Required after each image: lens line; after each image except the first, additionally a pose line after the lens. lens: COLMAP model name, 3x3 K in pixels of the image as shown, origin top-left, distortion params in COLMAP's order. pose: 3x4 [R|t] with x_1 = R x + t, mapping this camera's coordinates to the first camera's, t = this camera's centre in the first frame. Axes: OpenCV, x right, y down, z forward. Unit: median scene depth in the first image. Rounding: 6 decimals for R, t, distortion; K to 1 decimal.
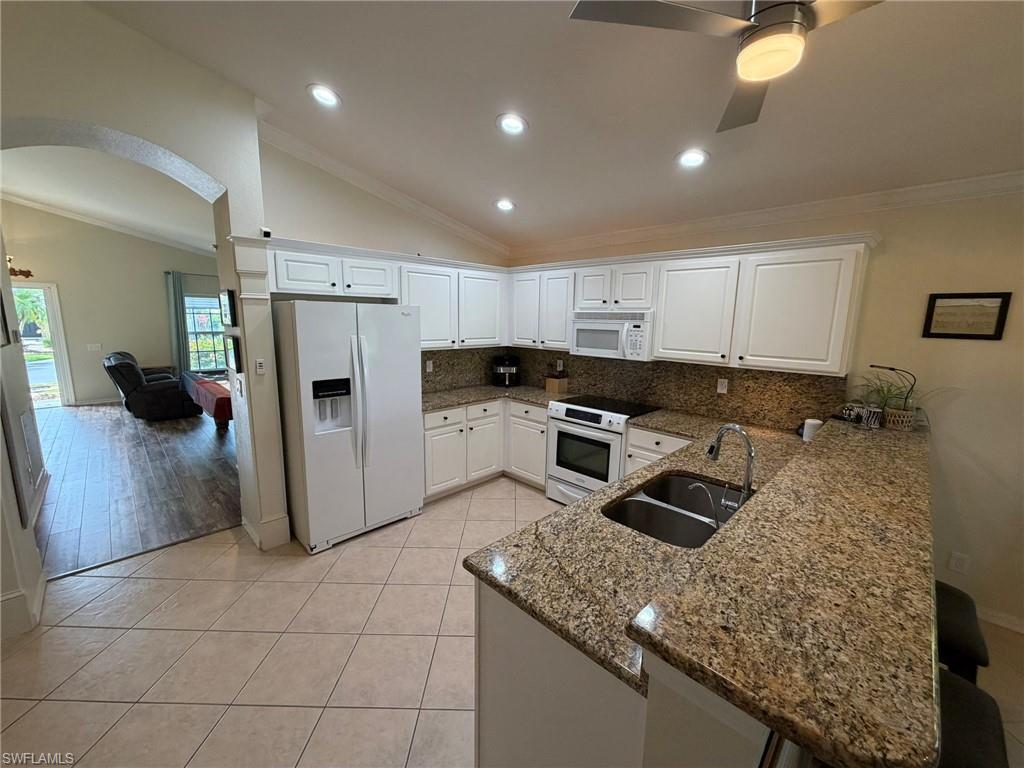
lens RADIAL K [[407.9, 0, 512.0], [0, 407.9, 385.3], [0, 0, 1]] dist [-0.000898, 0.000368]
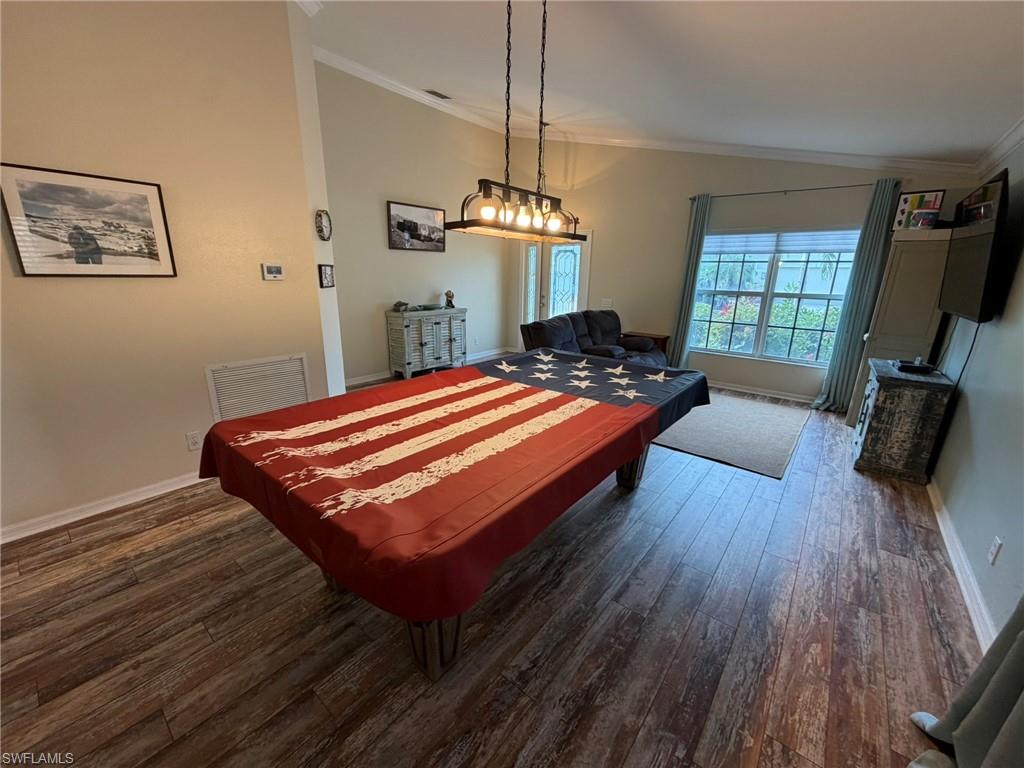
lens RADIAL K [[407.9, 0, 512.0], [0, 407.9, 384.3], [0, 0, 1]] dist [-0.000898, 0.000368]
pose [[0.103626, 0.252147, -0.962125, -0.156423], [-0.178728, 0.956307, 0.231372, -0.085925], [0.978426, 0.147983, 0.144164, 0.641986]]
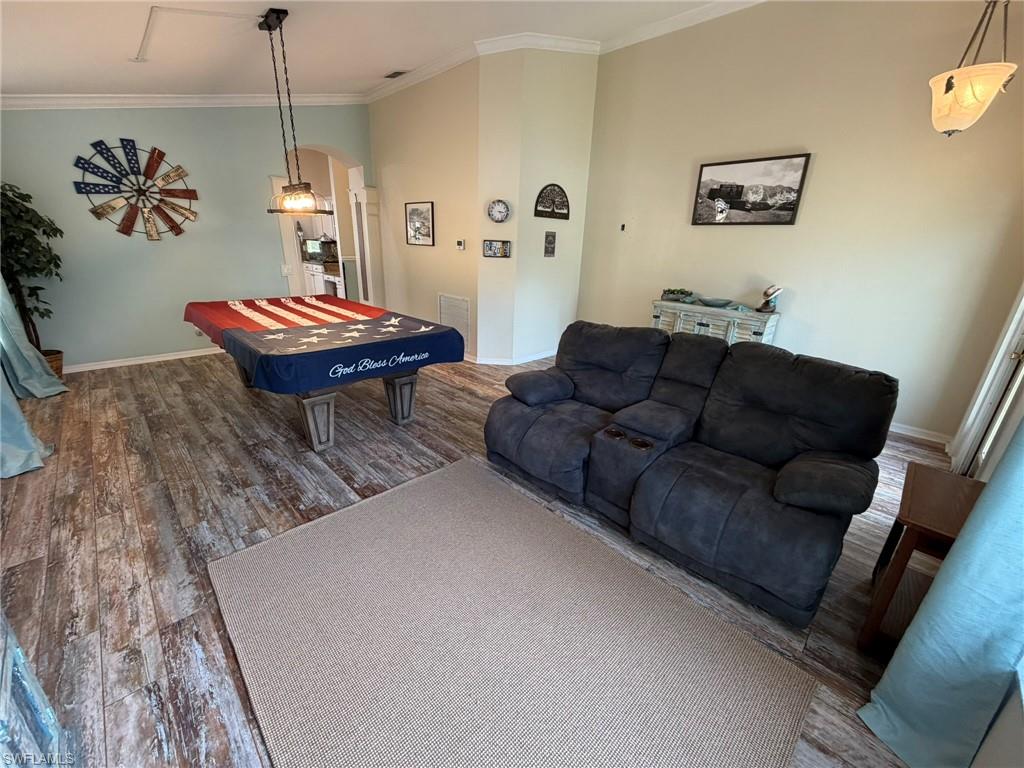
lens RADIAL K [[407.9, 0, 511.6], [0, 407.9, 386.4], [0, 0, 1]] dist [-0.000898, 0.000368]
pose [[-0.998775, -0.047722, -0.013110, -0.645056], [-0.048083, 0.872981, 0.485378, -0.175090], [-0.011719, 0.485413, -0.874206, 1.112065]]
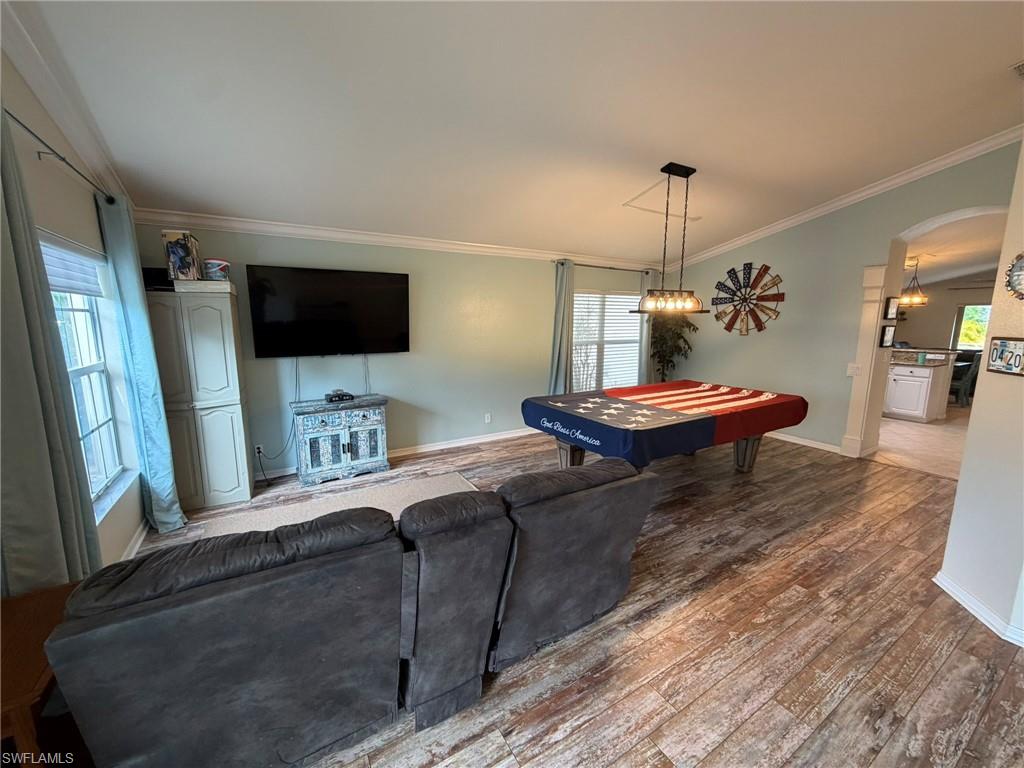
lens RADIAL K [[407.9, 0, 510.1], [0, 407.9, 385.4], [0, 0, 1]] dist [-0.000898, 0.000368]
pose [[0.235916, -0.171118, 0.956589, -0.946132], [0.161386, 0.977604, 0.135076, -0.129570], [-0.958279, 0.122514, 0.258248, 0.738959]]
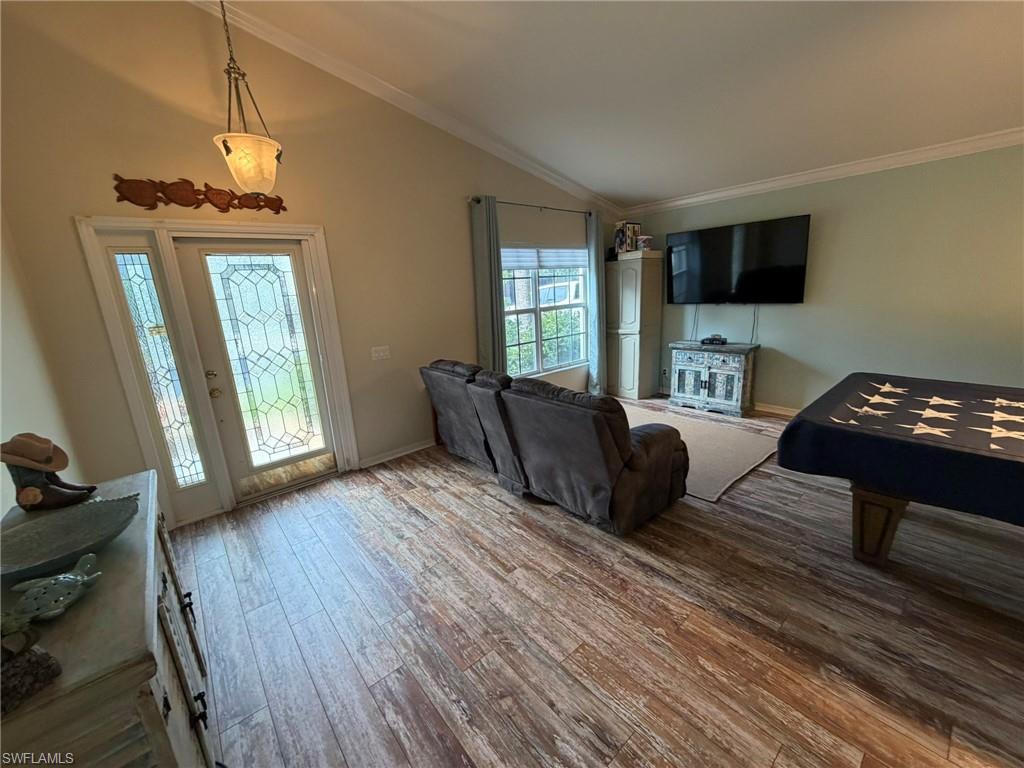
lens RADIAL K [[407.9, 0, 515.1], [0, 407.9, 386.6], [0, 0, 1]] dist [-0.000898, 0.000368]
pose [[0.994951, -0.051065, -0.086400, -0.746922], [0.057979, 0.995147, 0.079503, -0.078586], [0.081921, -0.084111, 0.993083, 0.464199]]
